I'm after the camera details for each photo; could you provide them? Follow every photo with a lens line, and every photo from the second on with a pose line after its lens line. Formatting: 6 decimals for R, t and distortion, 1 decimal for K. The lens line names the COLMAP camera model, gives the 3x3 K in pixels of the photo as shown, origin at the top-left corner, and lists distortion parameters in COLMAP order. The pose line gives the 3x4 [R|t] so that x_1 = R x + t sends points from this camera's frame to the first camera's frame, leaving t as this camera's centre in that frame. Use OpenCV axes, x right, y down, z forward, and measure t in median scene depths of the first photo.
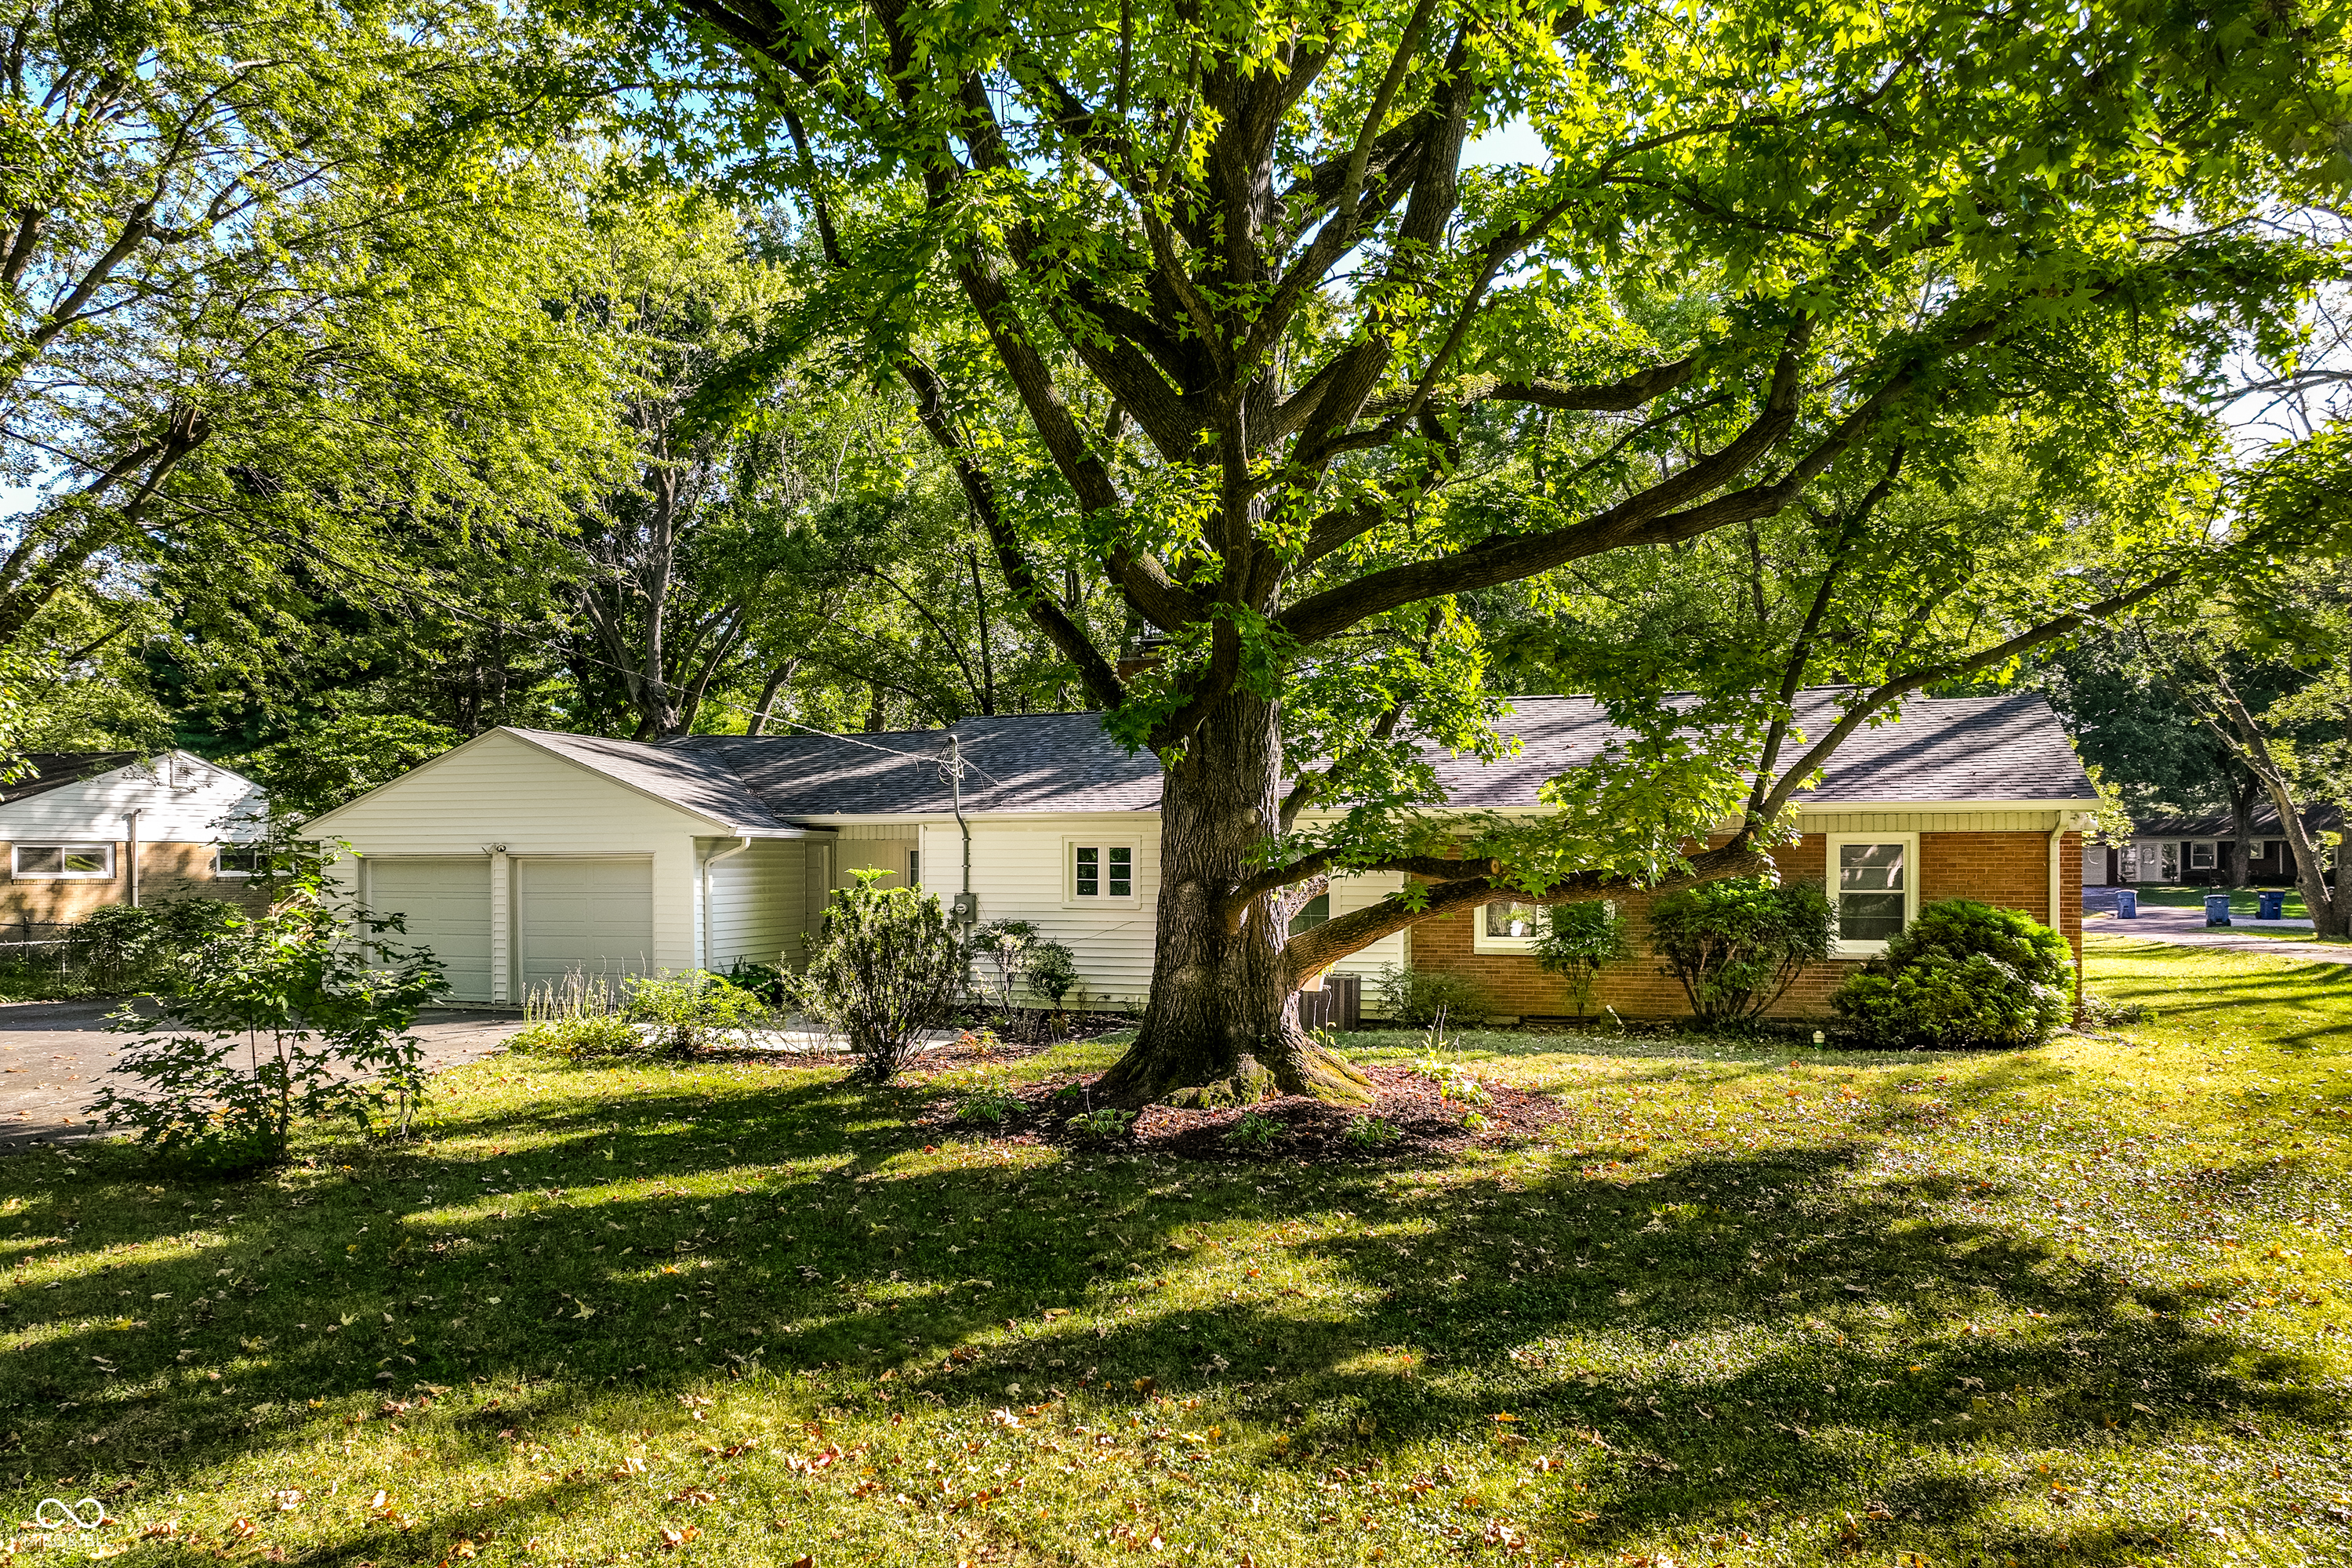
lens RADIAL K [[1678.2, 0, 1176.0], [0, 1678.2, 784.0], [0, 0, 1]] dist [0.002406, -0.000245]
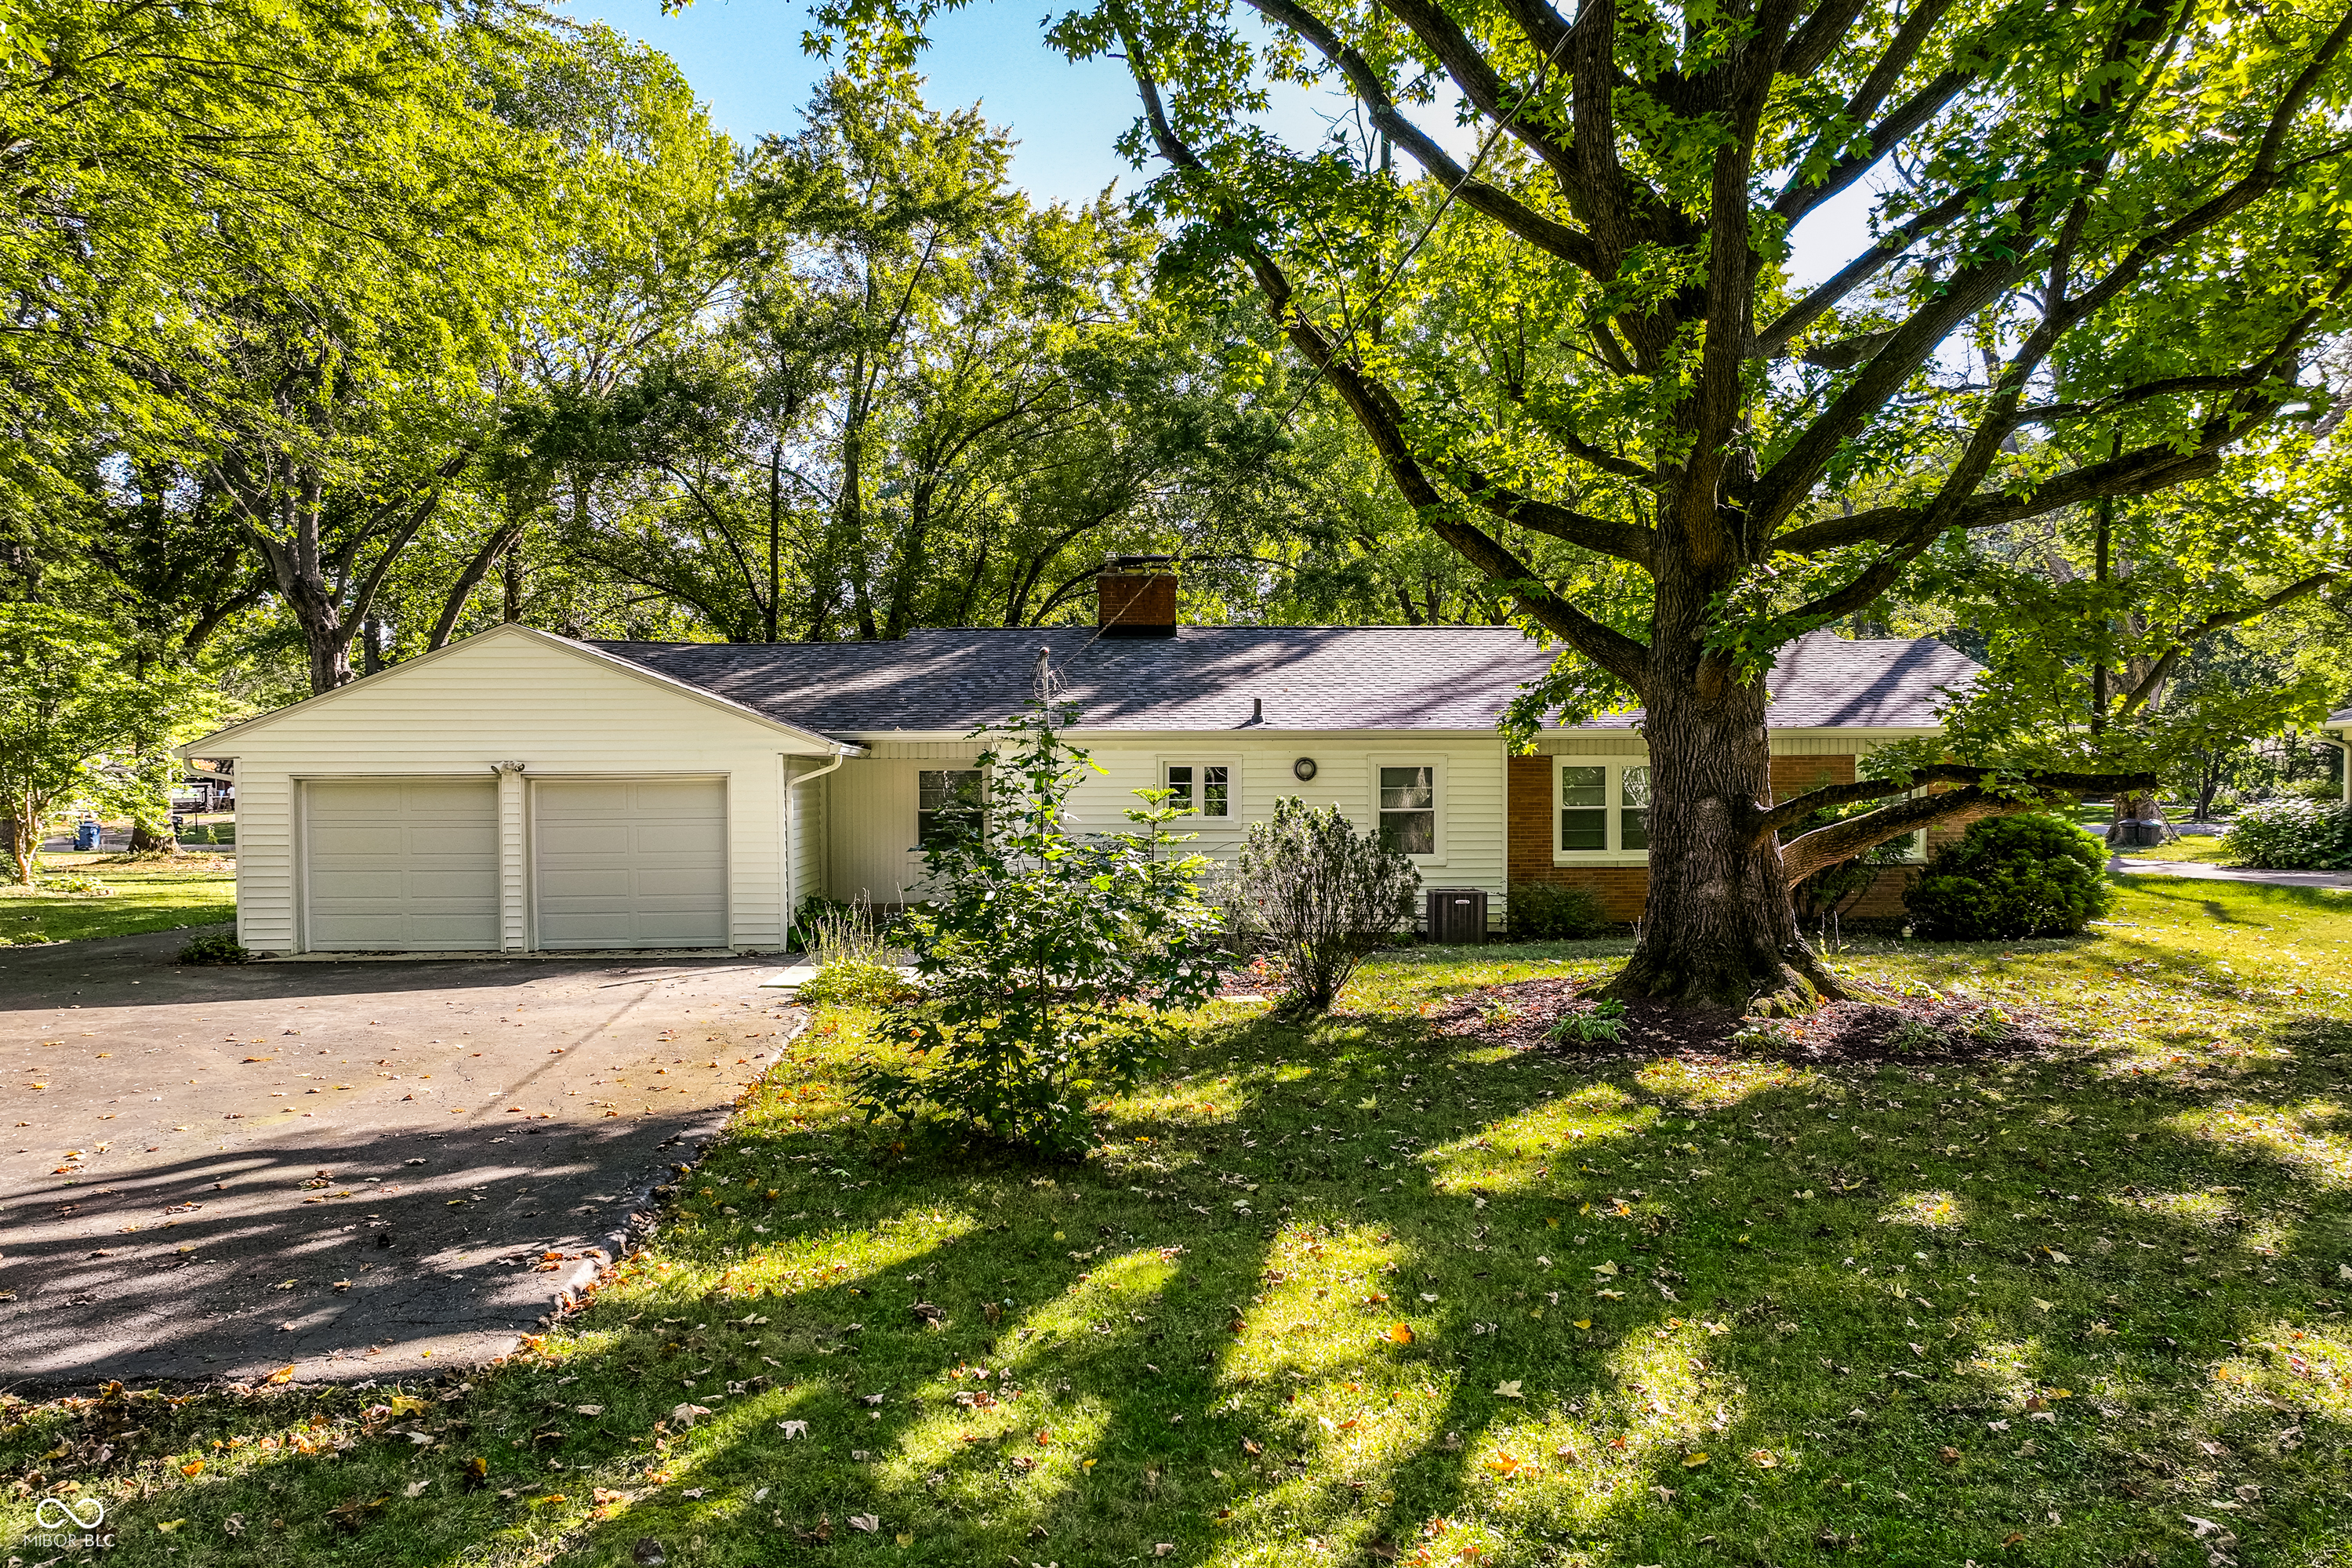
lens RADIAL K [[1632.0, 0, 1176.0], [0, 1632.0, 784.0], [0, 0, 1]] dist [0.000169, 0.000150]
pose [[0.931427, -0.003009, 0.363915, -0.399602], [-0.013629, 0.998976, 0.043143, 0.007096], [-0.363672, -0.045144, 0.930432, 0.122122]]
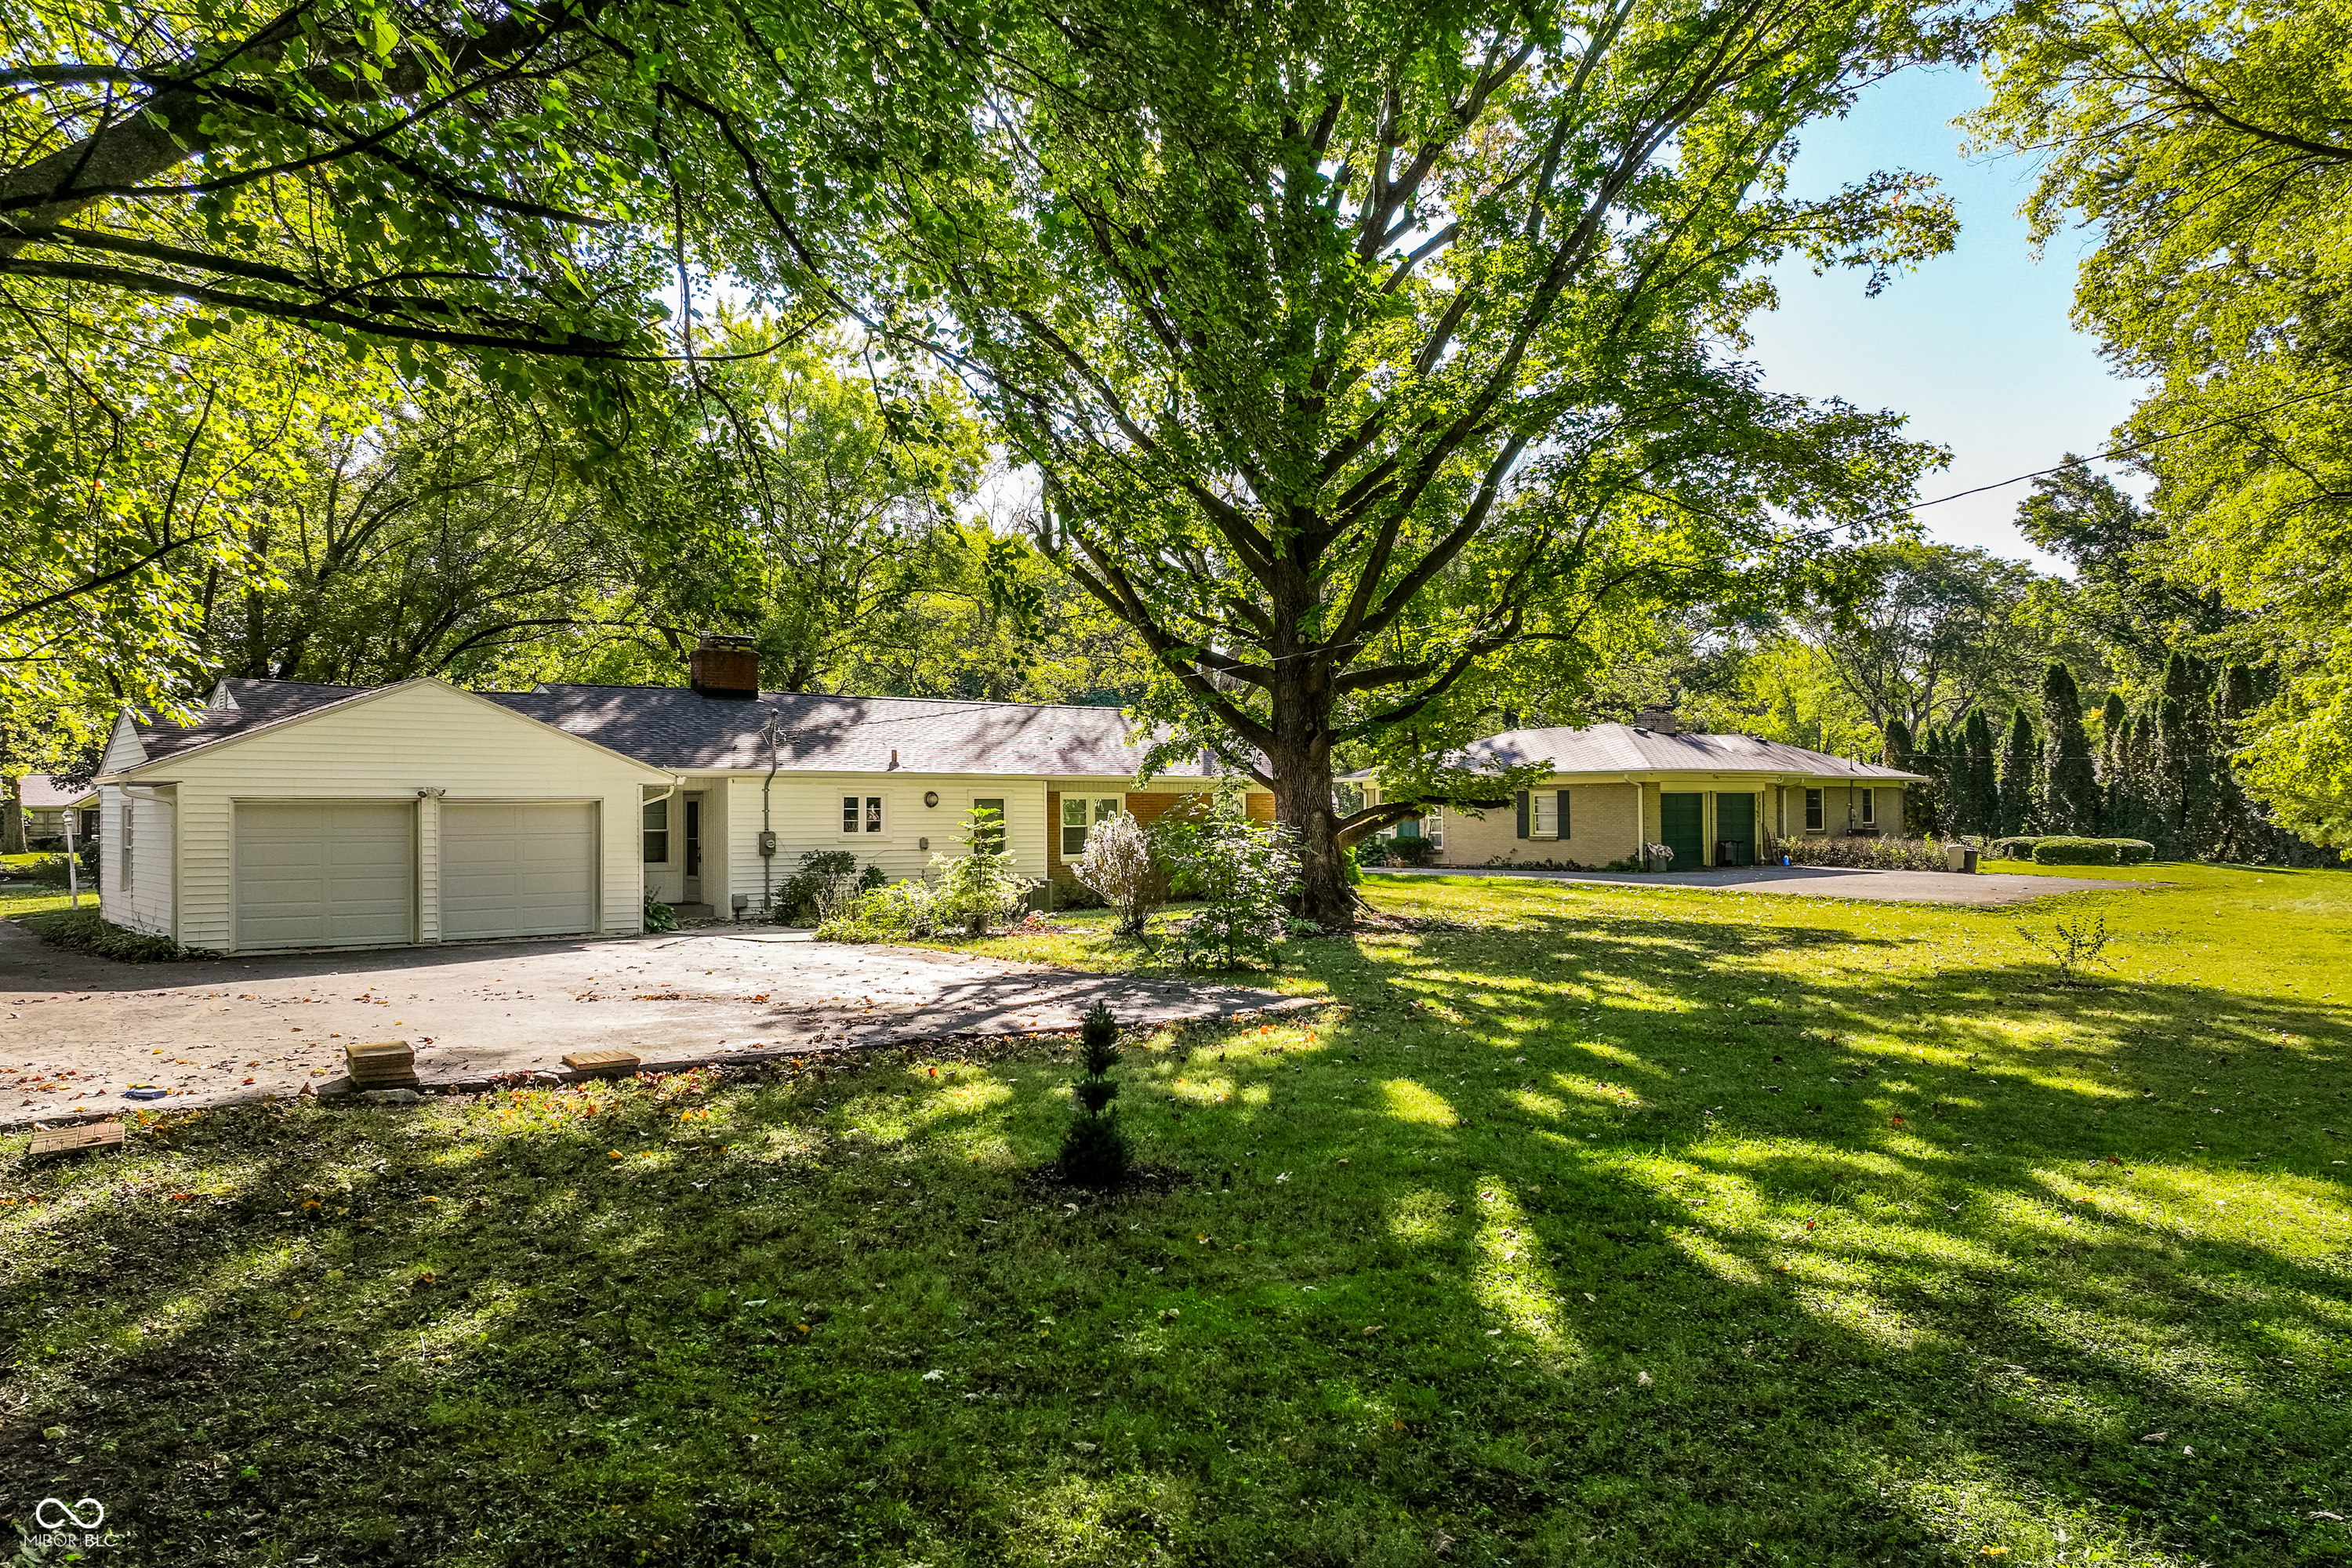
lens RADIAL K [[1632.0, 0, 1176.0], [0, 1632.0, 784.0], [0, 0, 1]] dist [0.000169, 0.000150]
pose [[0.529791, 0.015215, 0.847992, -1.042442], [-0.033671, 0.999428, 0.003105, 0.014186], [-0.847460, -0.030198, 0.530000, 0.071964]]
